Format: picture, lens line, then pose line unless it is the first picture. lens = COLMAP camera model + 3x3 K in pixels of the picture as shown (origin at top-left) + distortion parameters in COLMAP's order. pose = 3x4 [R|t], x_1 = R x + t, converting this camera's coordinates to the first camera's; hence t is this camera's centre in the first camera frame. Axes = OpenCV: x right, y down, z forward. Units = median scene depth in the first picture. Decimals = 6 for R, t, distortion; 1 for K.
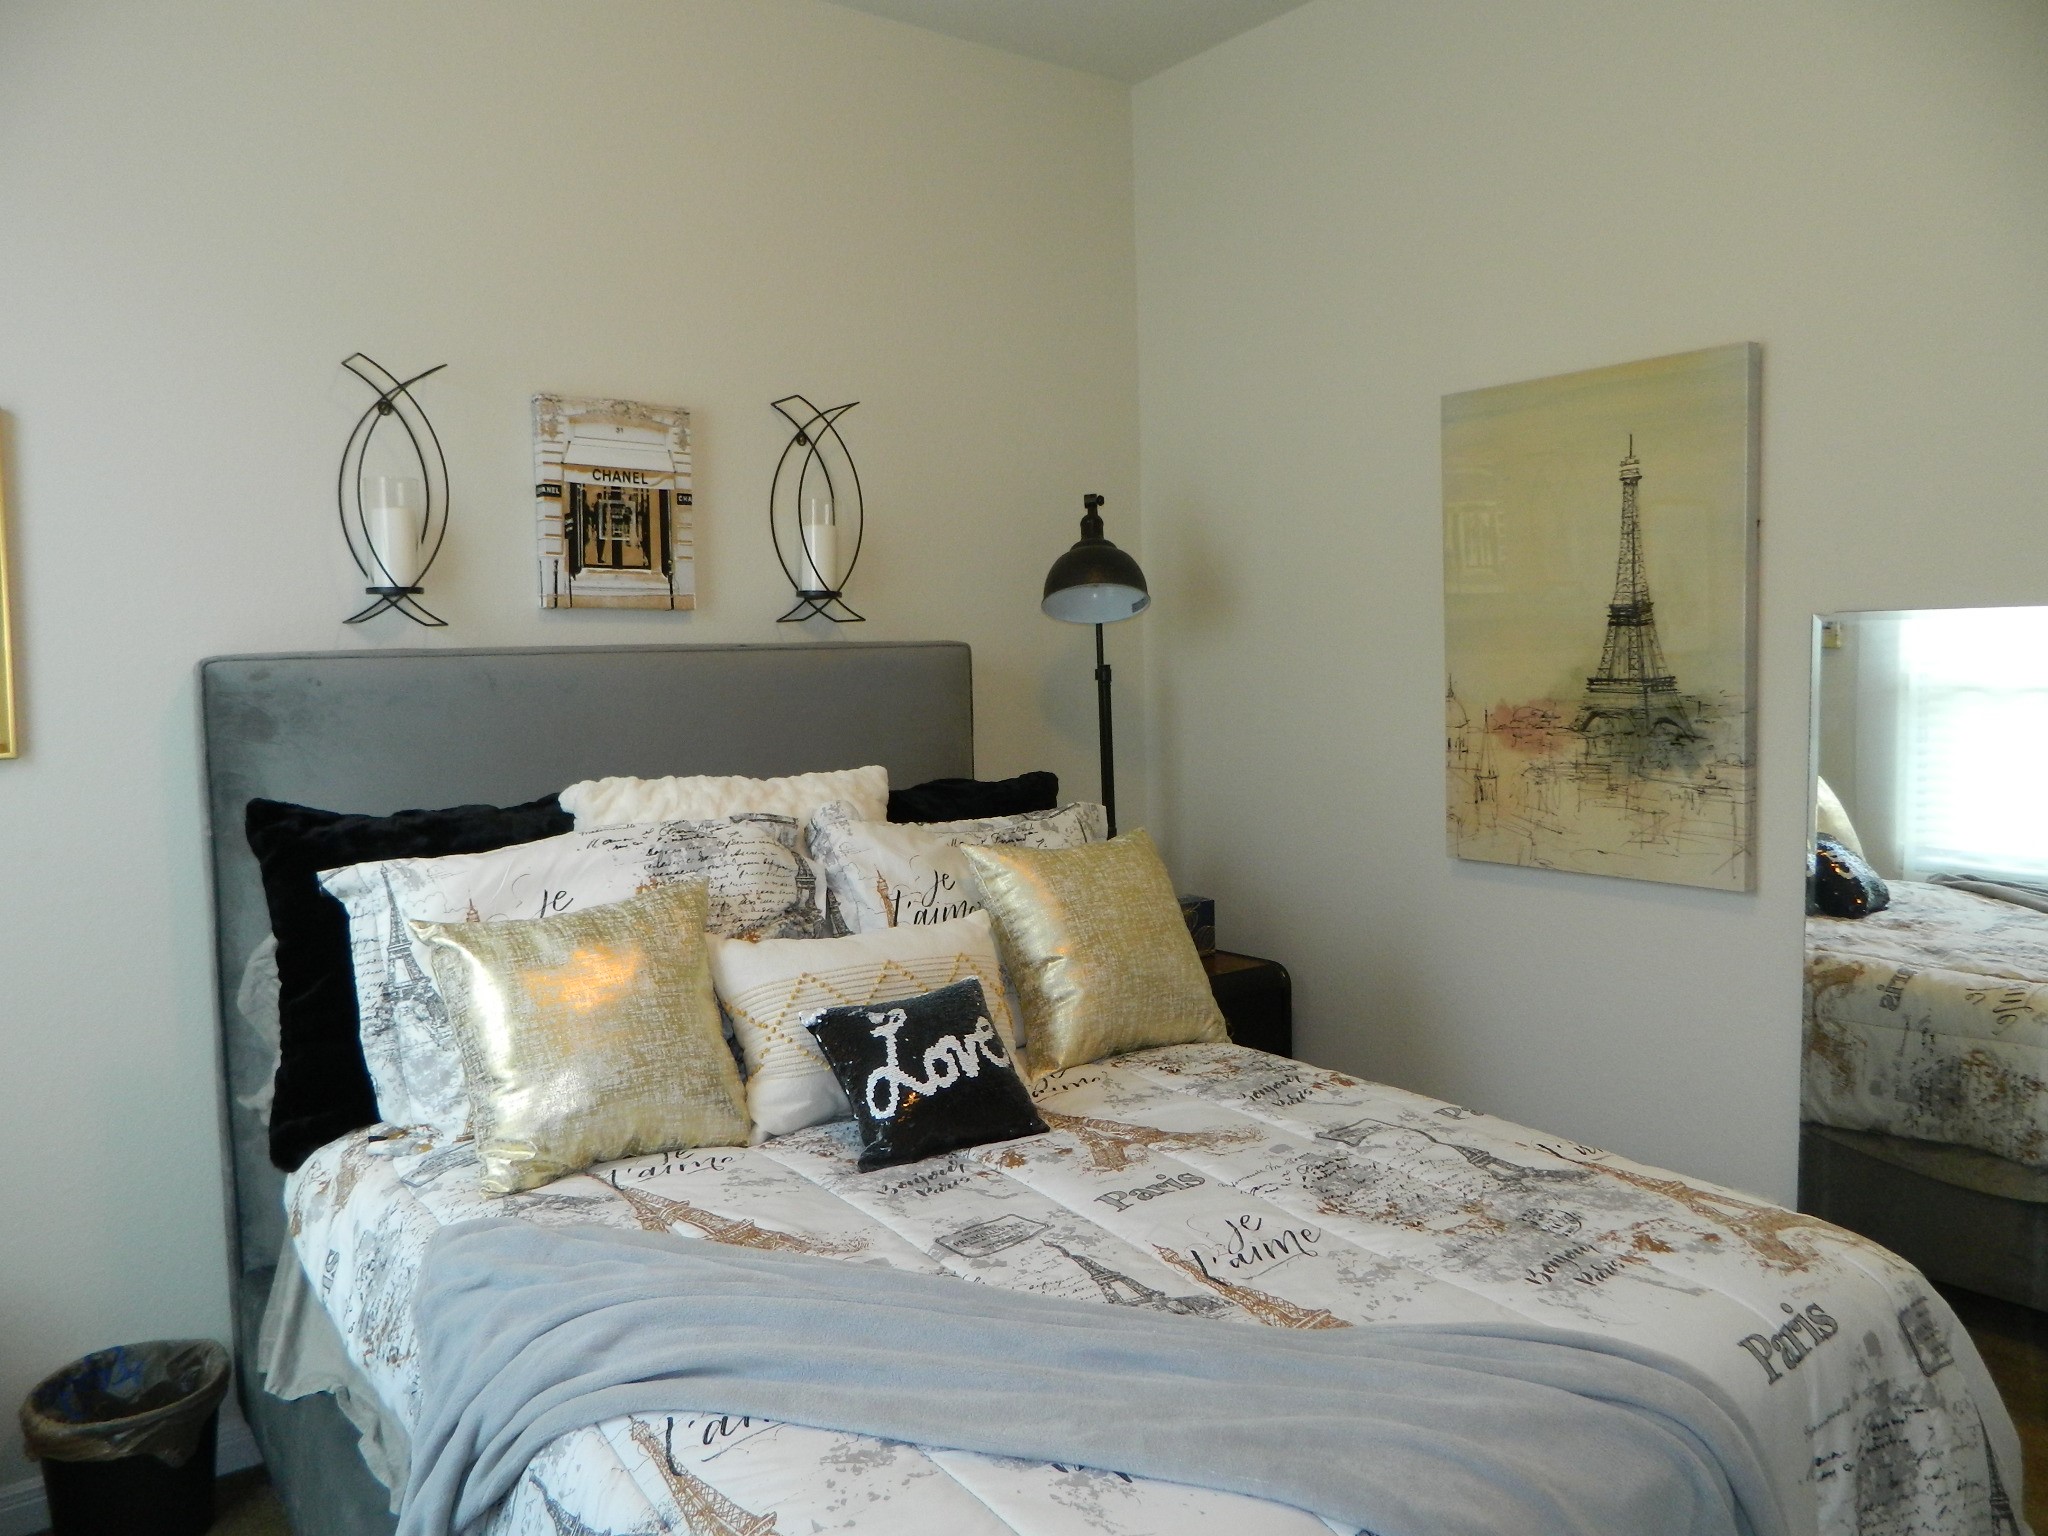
lens RADIAL K [[1515.5, 0, 1020.7], [0, 1515.5, 762.3], [0, 0, 1]] dist [0.005472, -0.003720]
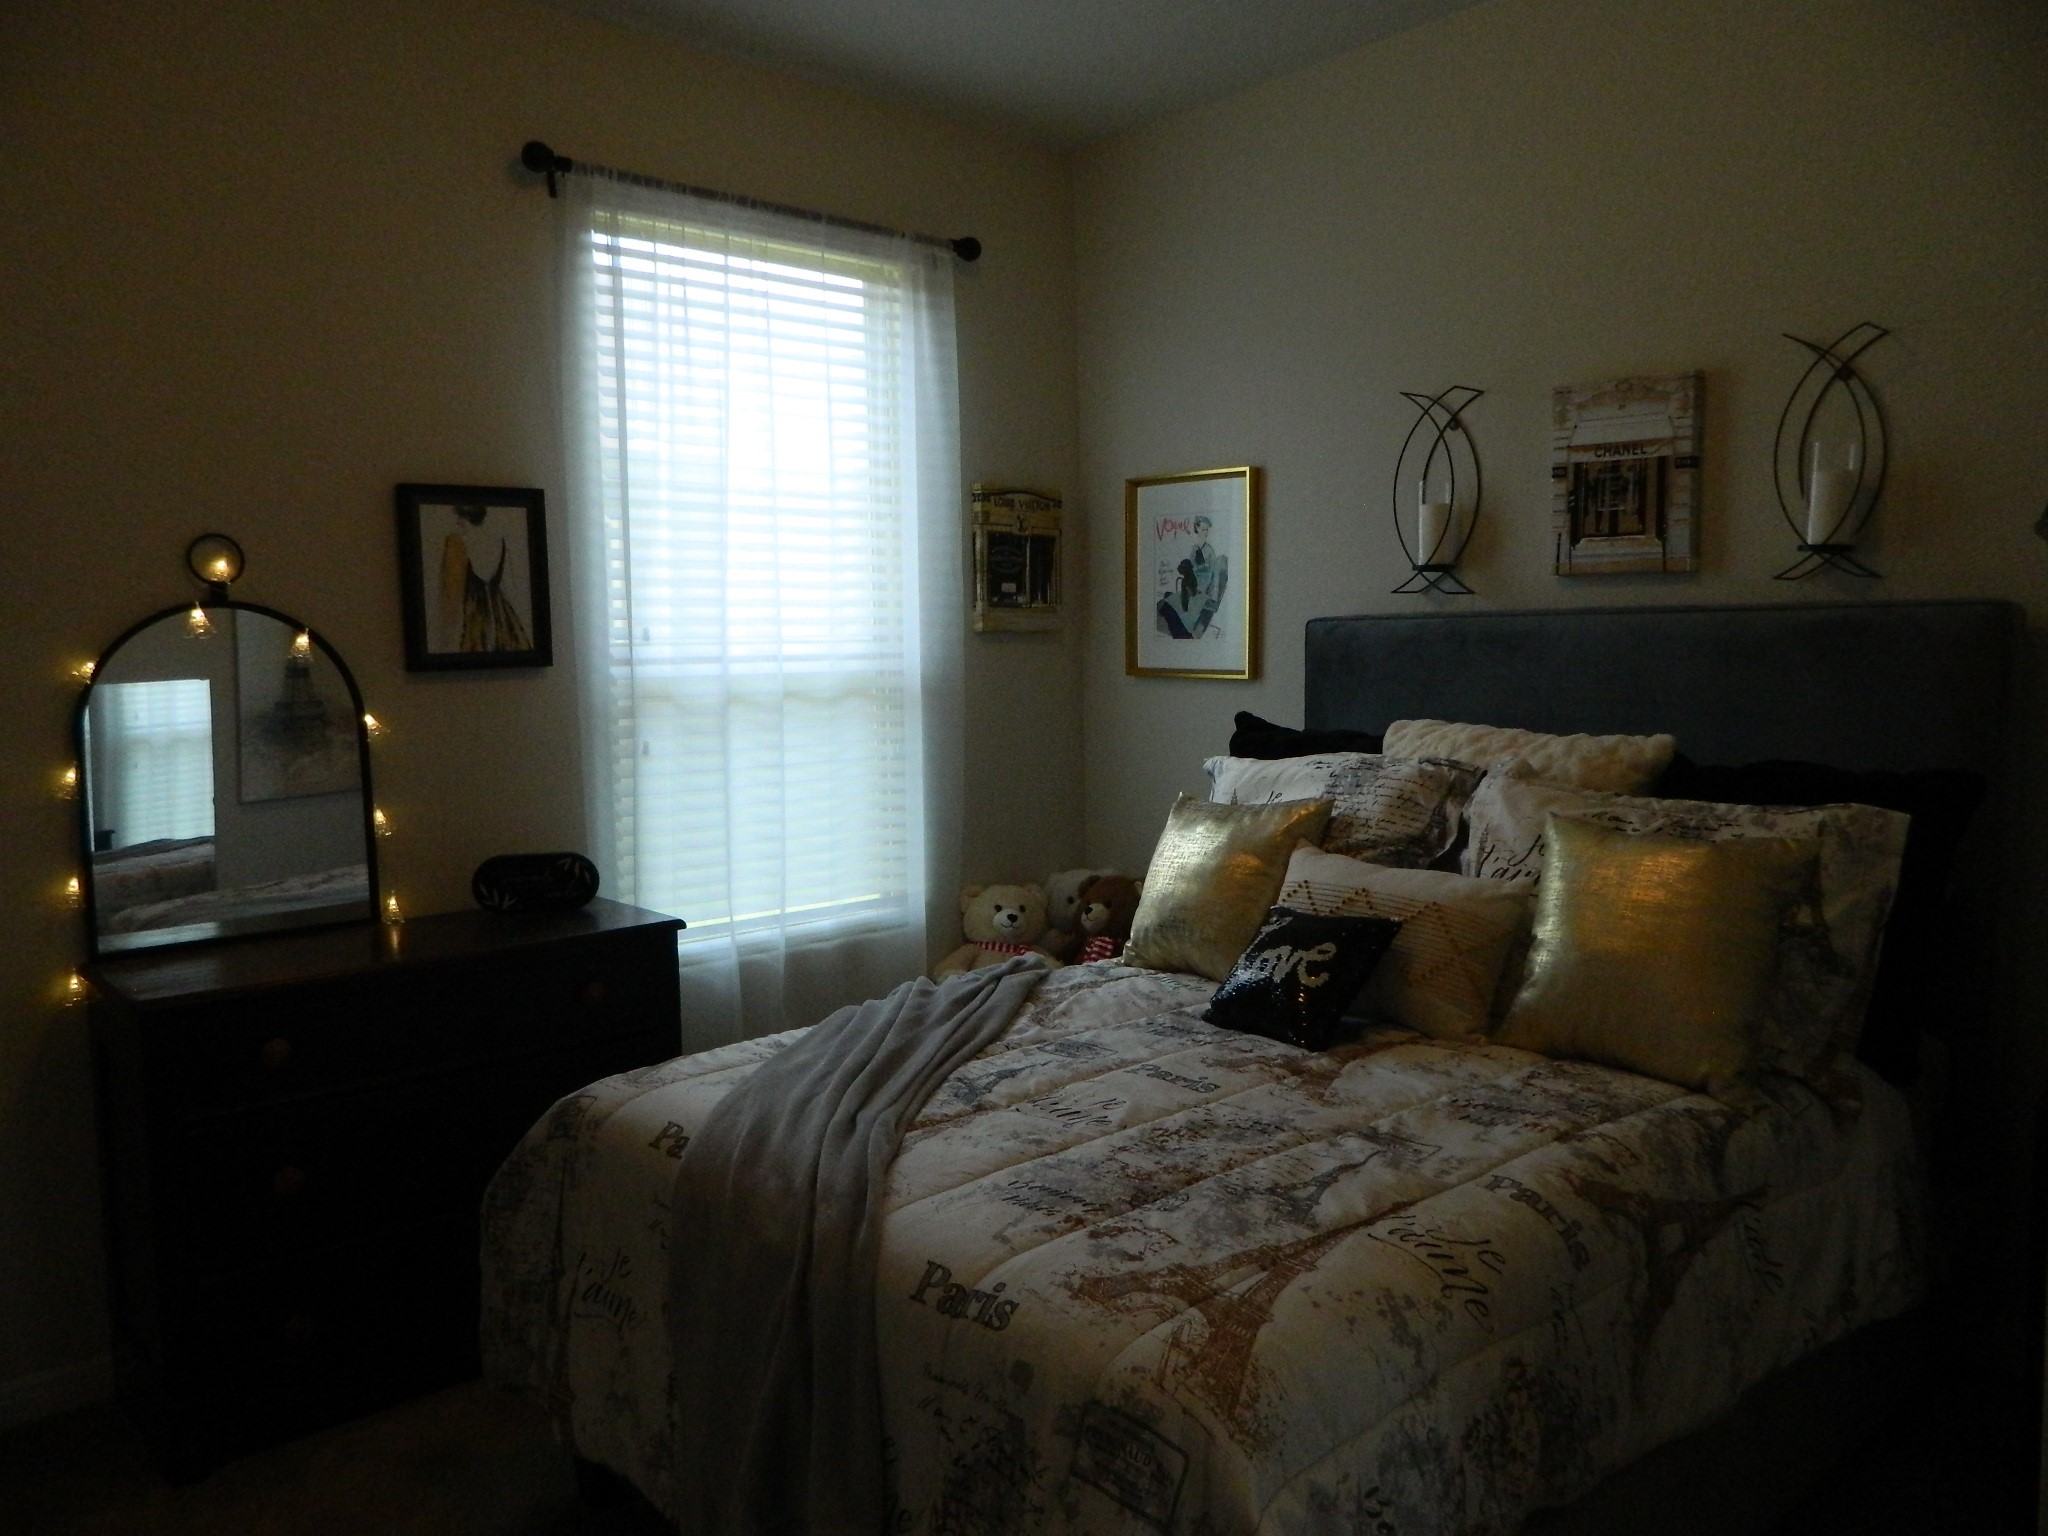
lens RADIAL K [[1515.5, 0, 1020.7], [0, 1515.5, 762.3], [0, 0, 1]] dist [0.005472, -0.003720]
pose [[0.094402, 0.099825, -0.990517, 0.796452], [-0.060553, 0.993694, 0.094375, -0.044572], [0.993691, 0.051069, 0.099851, 0.486152]]
